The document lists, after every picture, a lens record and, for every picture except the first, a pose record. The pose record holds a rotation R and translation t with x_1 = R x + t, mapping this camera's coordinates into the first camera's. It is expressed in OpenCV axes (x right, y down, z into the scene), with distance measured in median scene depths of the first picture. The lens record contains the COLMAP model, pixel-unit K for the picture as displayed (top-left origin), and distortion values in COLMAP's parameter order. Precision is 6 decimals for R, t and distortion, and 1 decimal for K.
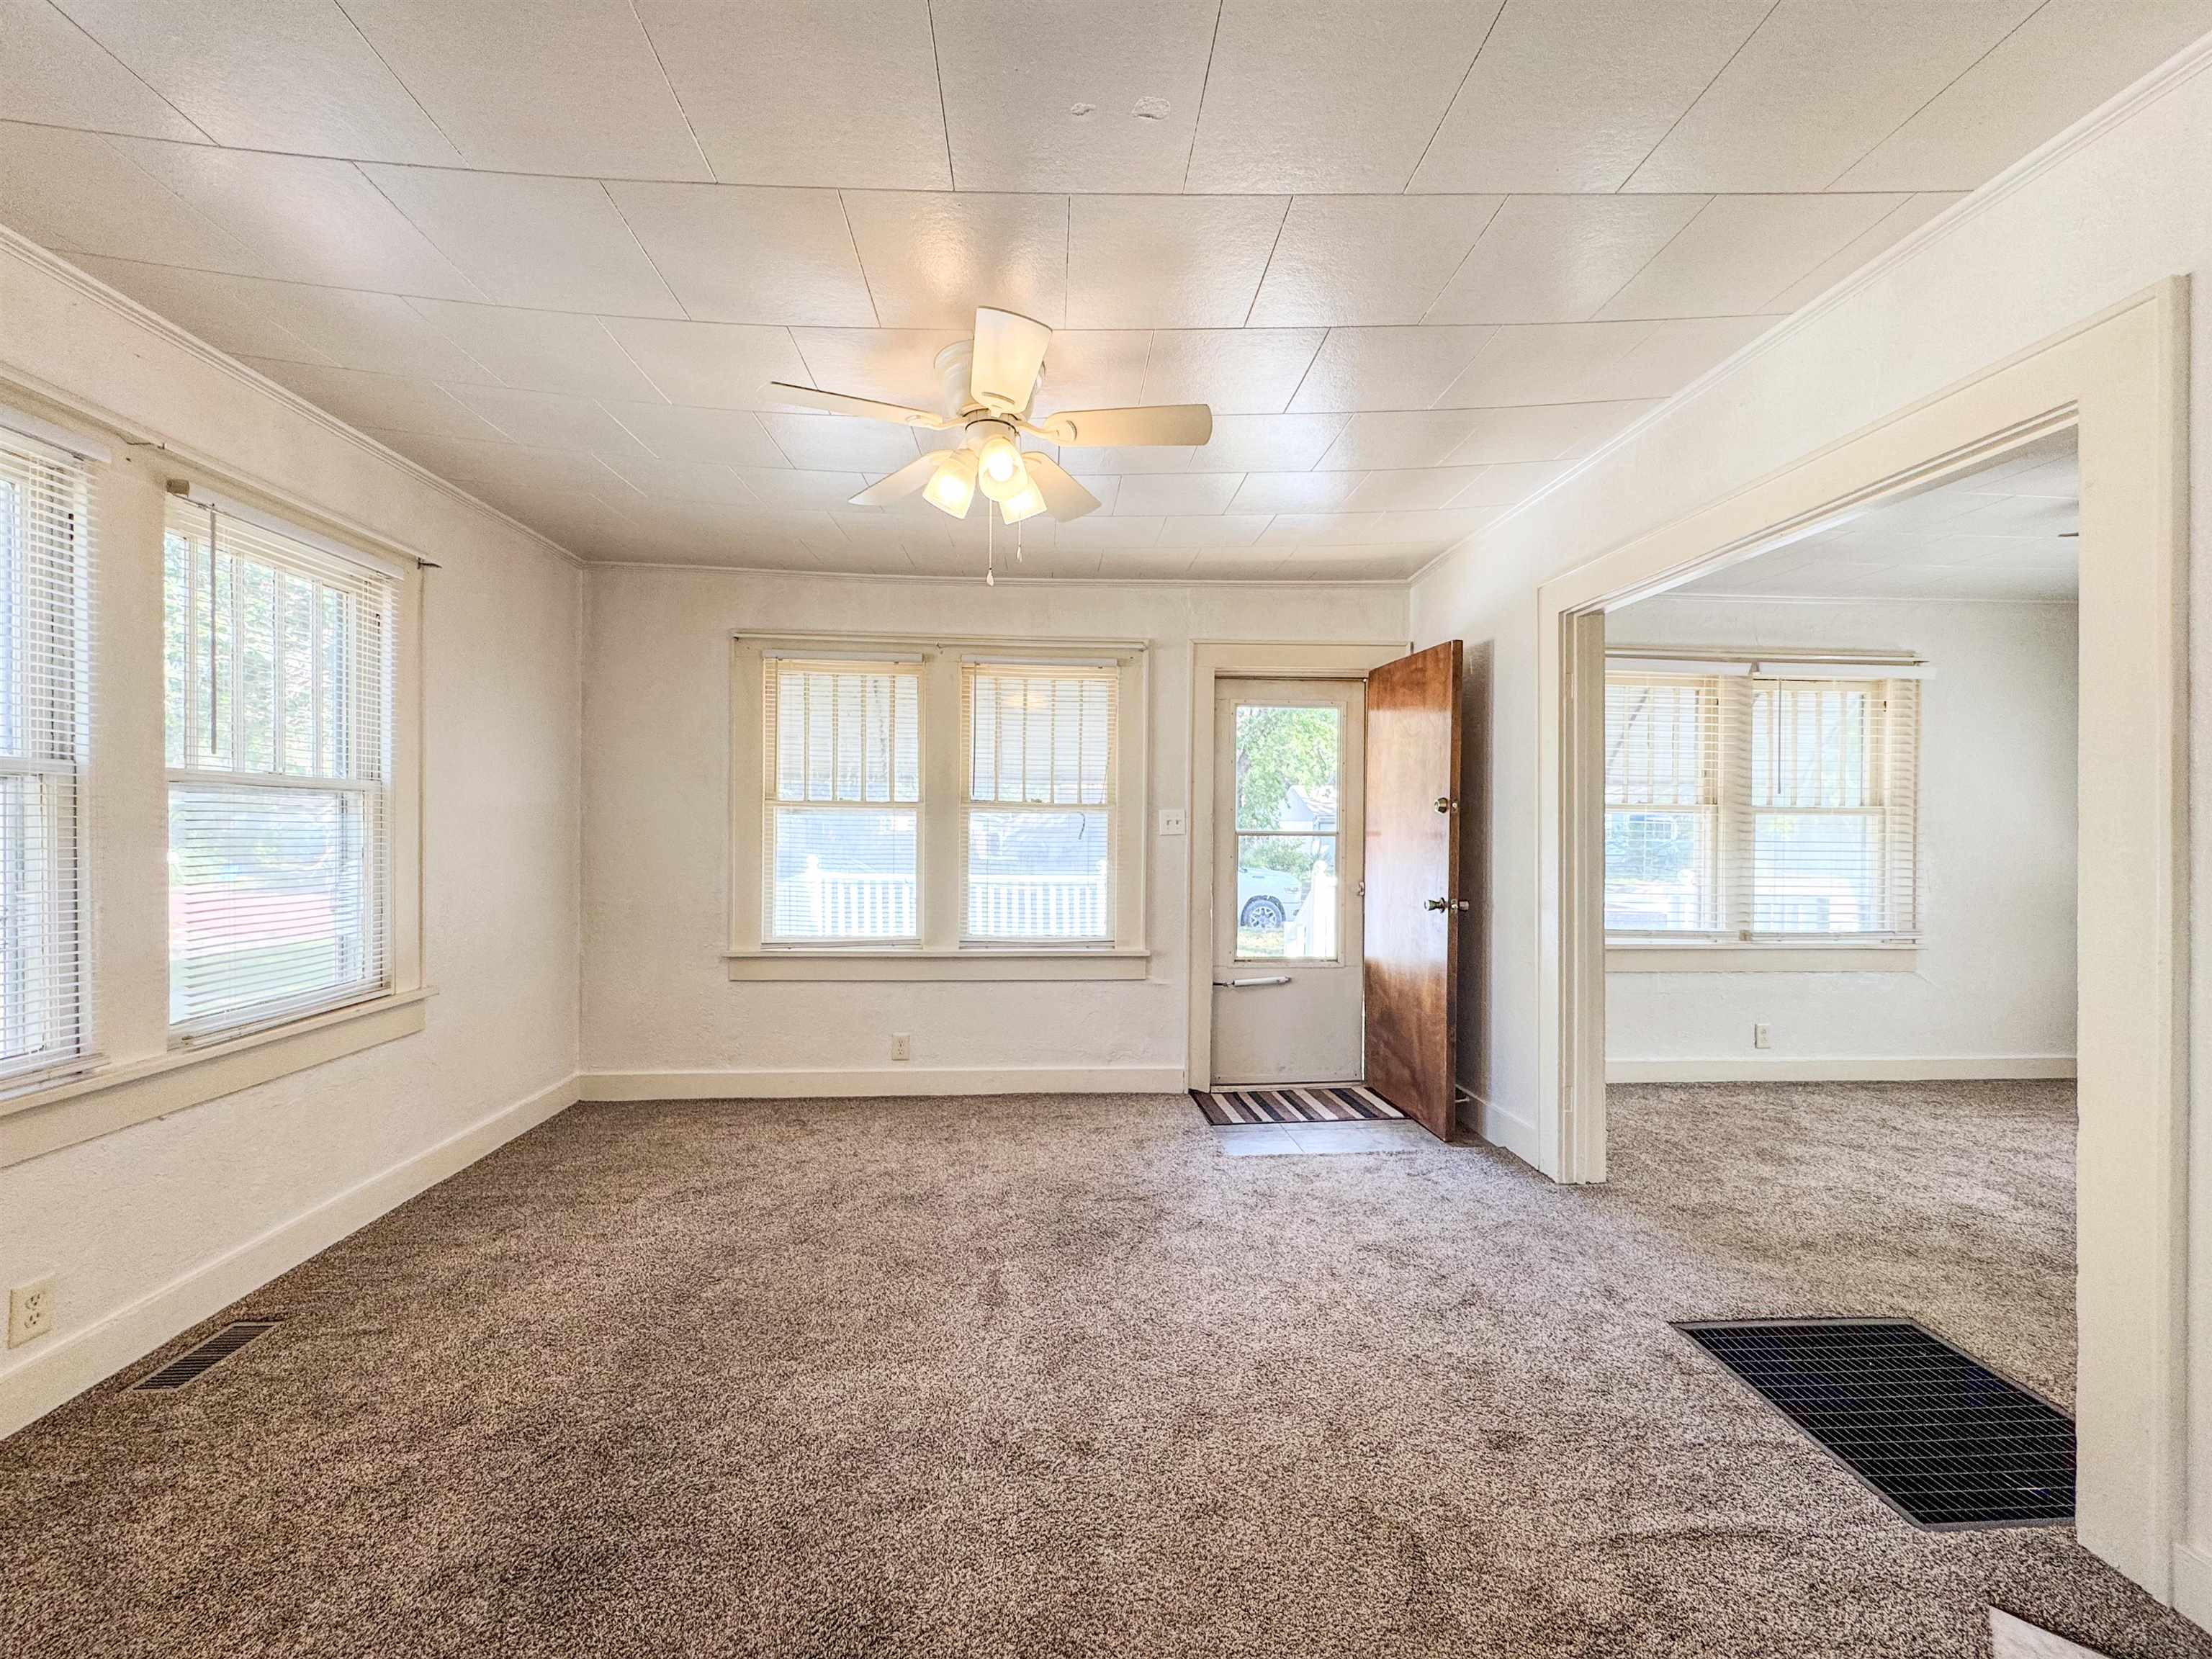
lens RADIAL K [[887.2, 0, 1100.4], [0, 887.2, 824.2], [0, 0, 1]] dist [-0.003984, 0.000529]
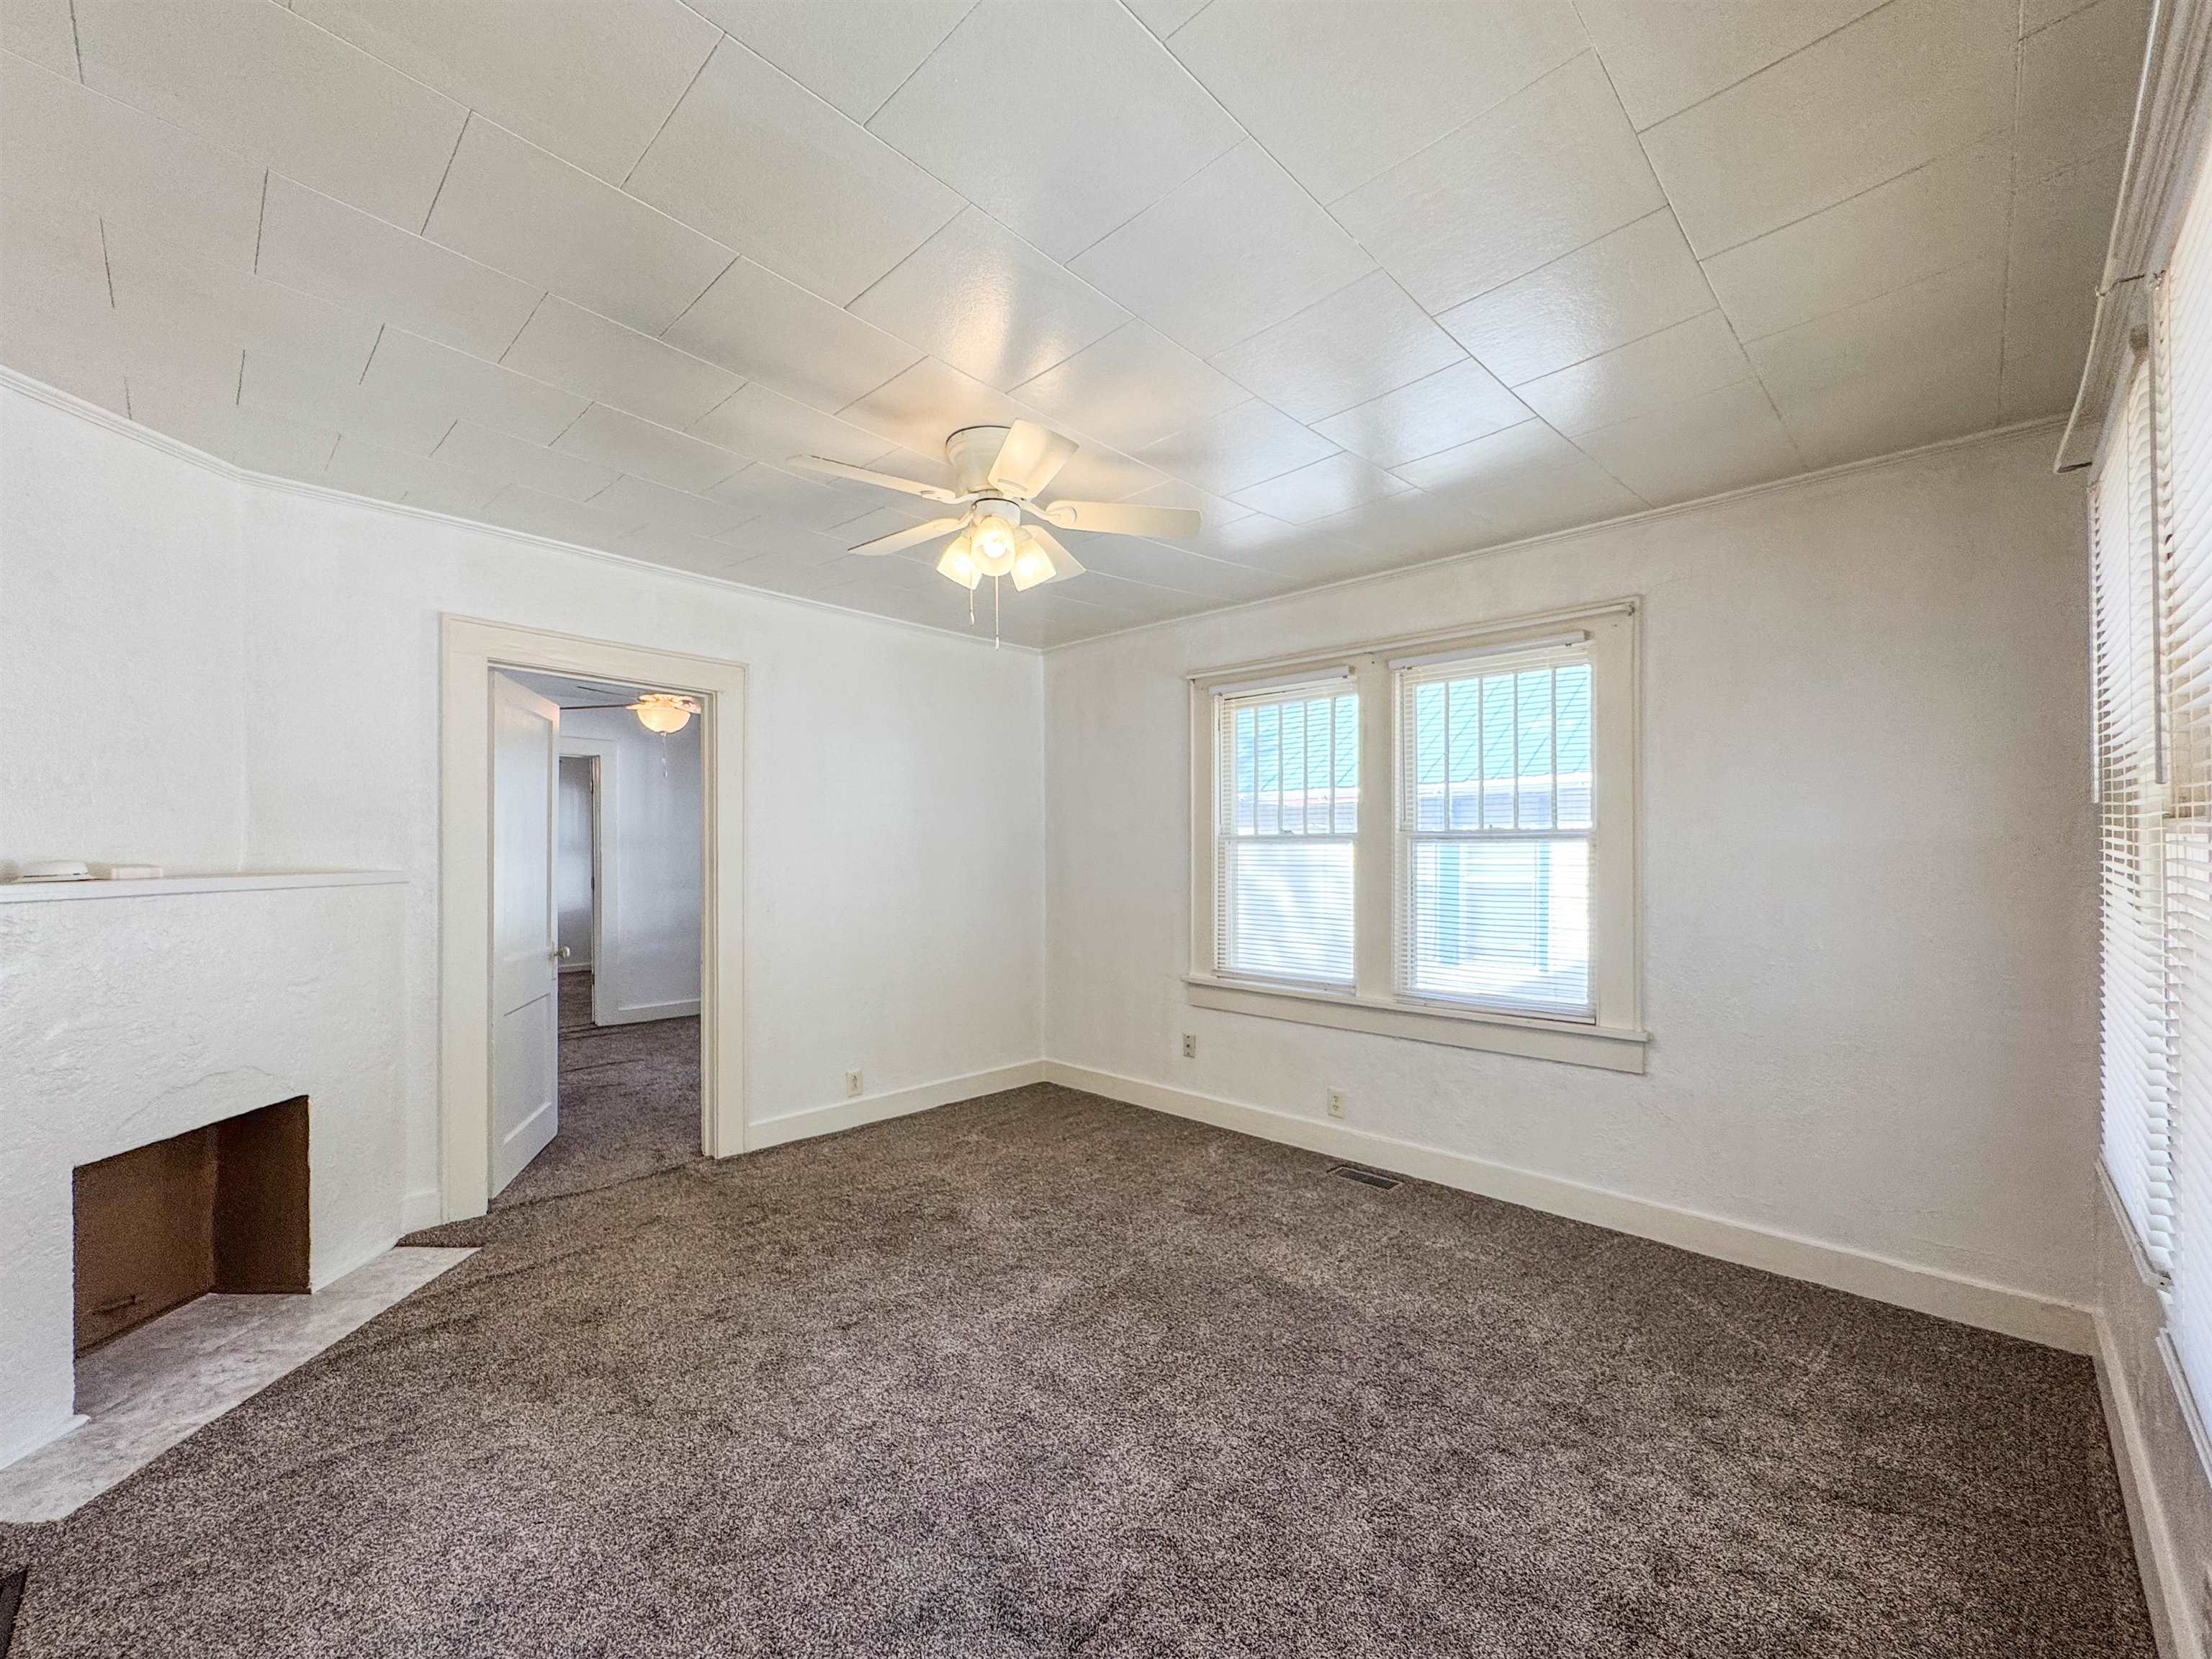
lens RADIAL K [[887.2, 0, 1103.5], [0, 887.2, 848.9], [0, 0, 1]] dist [-0.003984, 0.000529]
pose [[-0.742659, -0.006376, -0.669640, 0.261268], [0.000846, 0.999945, -0.010459, -0.008694], [0.669669, -0.008334, -0.742613, 0.988919]]
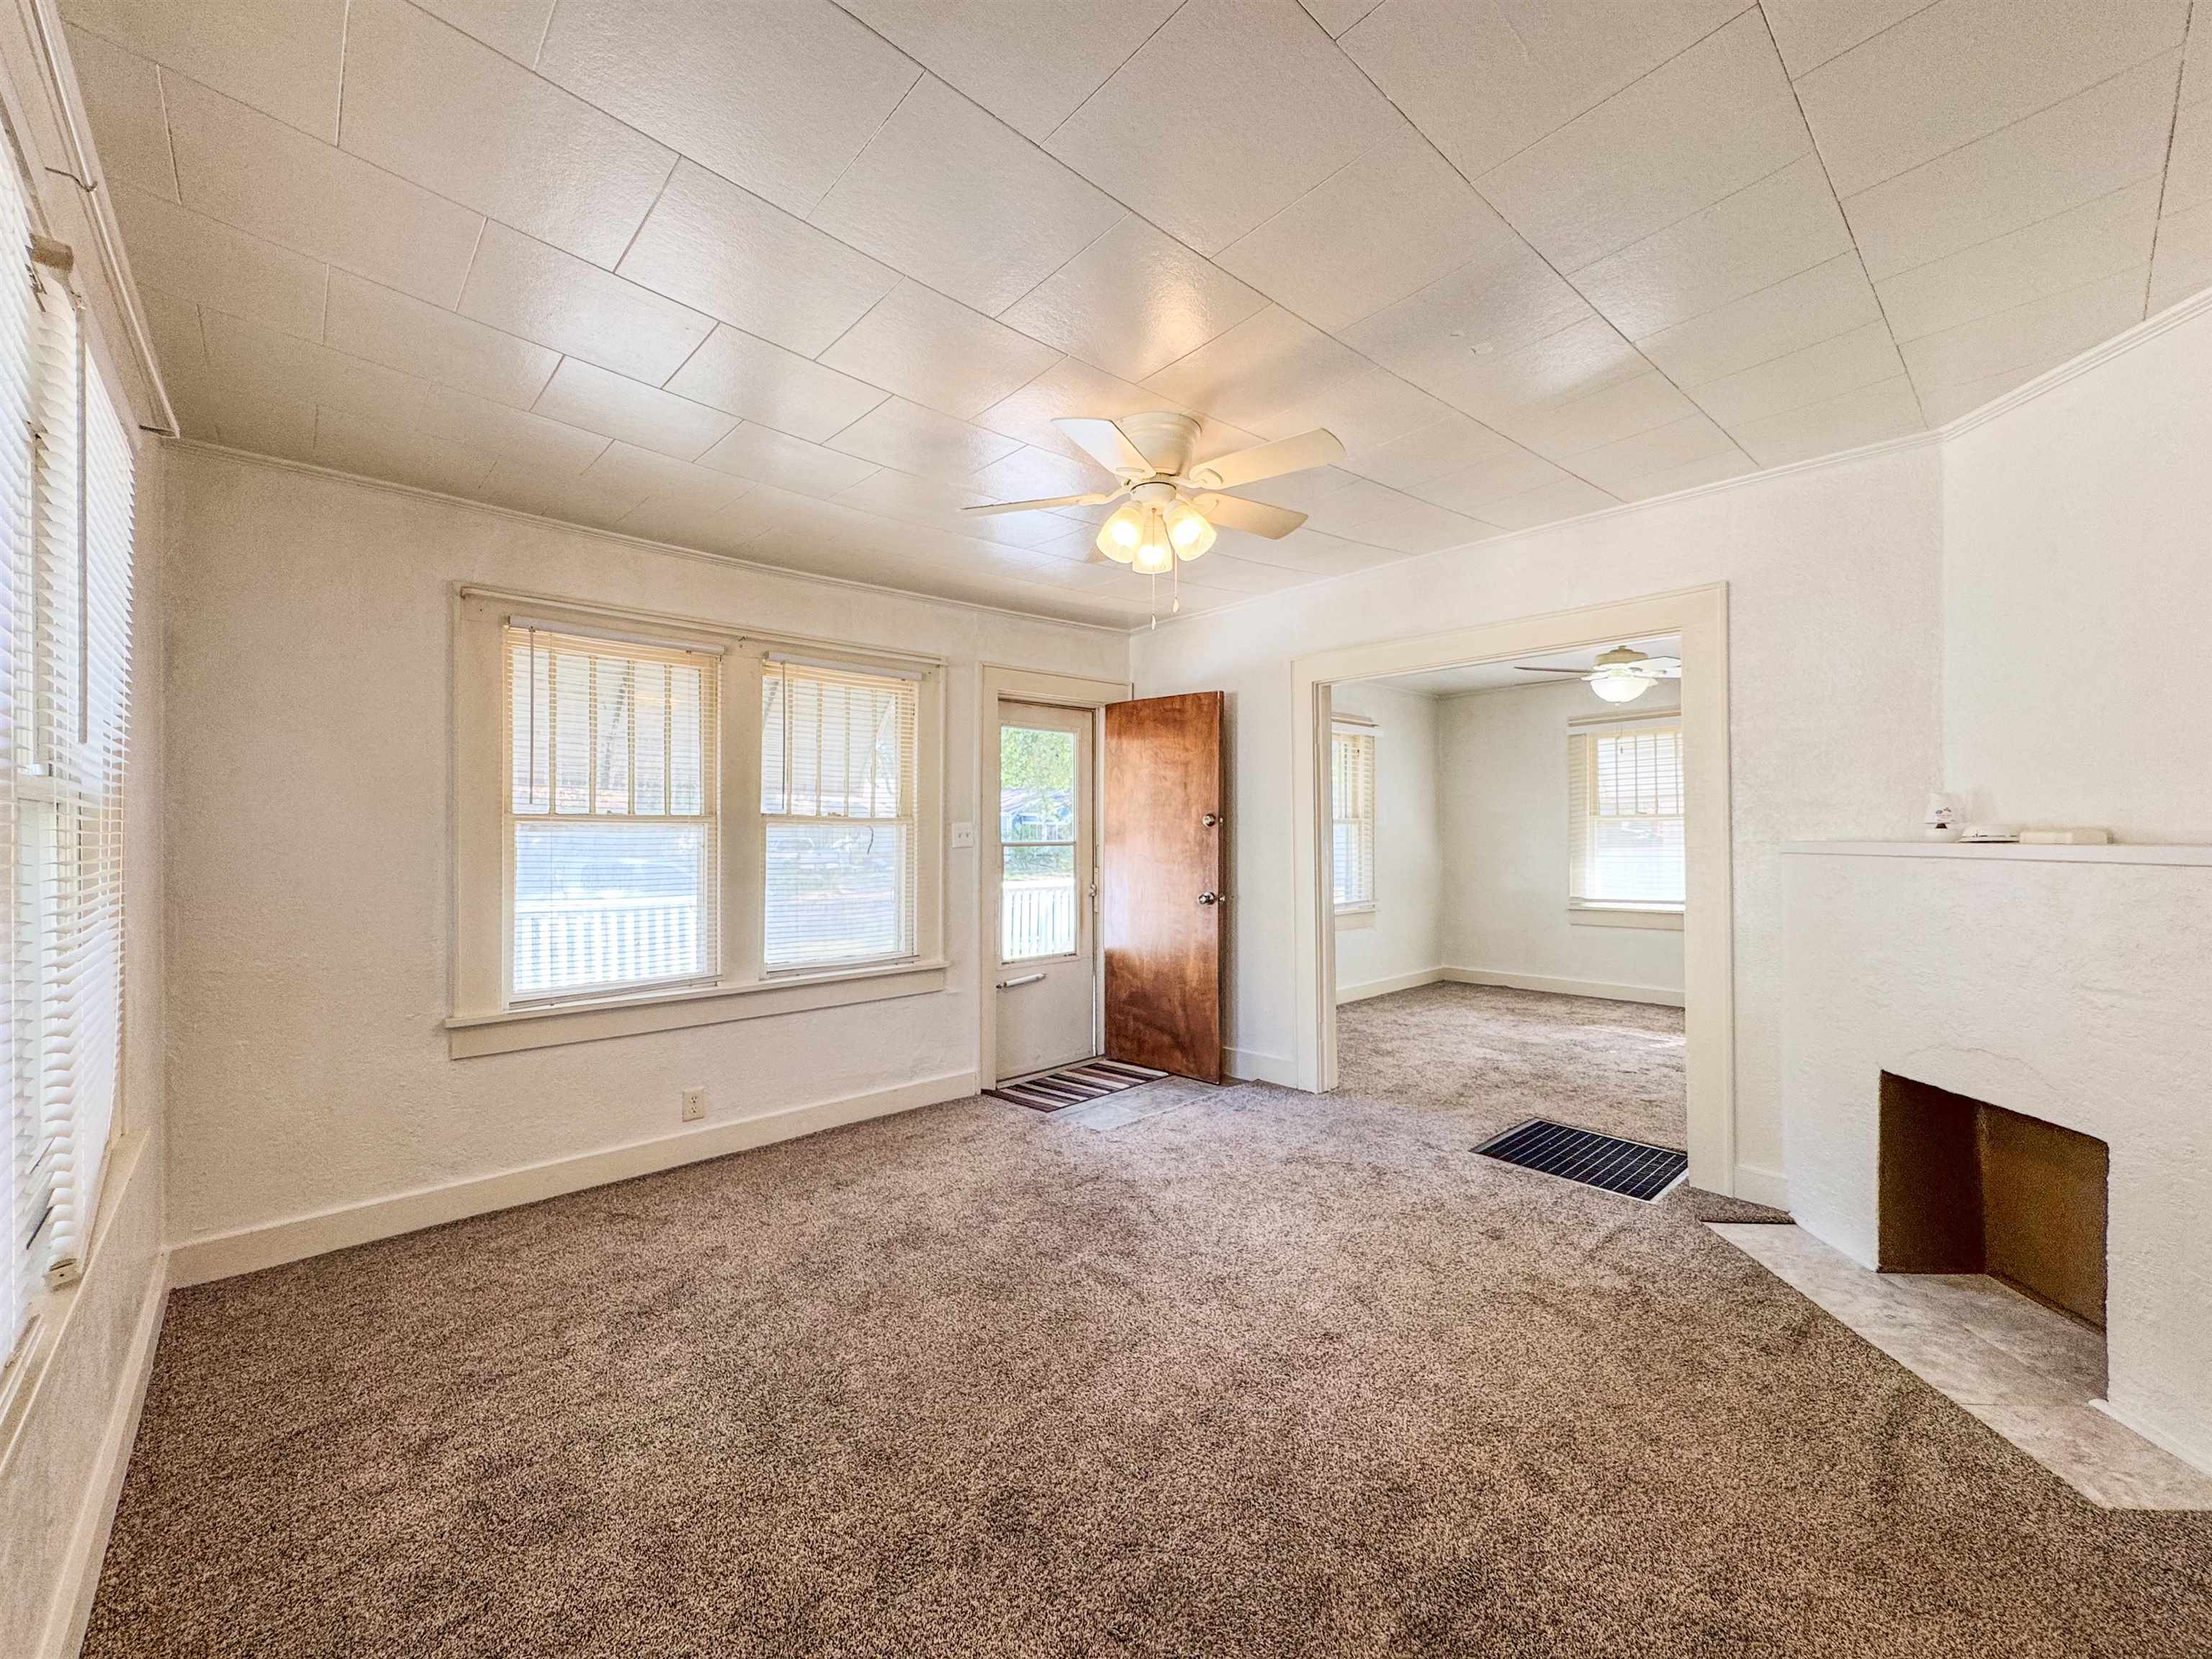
lens RADIAL K [[887.2, 0, 1110.4], [0, 887.2, 826.3], [0, 0, 1]] dist [-0.003984, 0.000529]
pose [[0.779974, -0.006504, 0.625778, -0.454586], [0.008396, 0.999965, -0.000071, -0.012049], [-0.625755, 0.005310, 0.780002, 0.088418]]
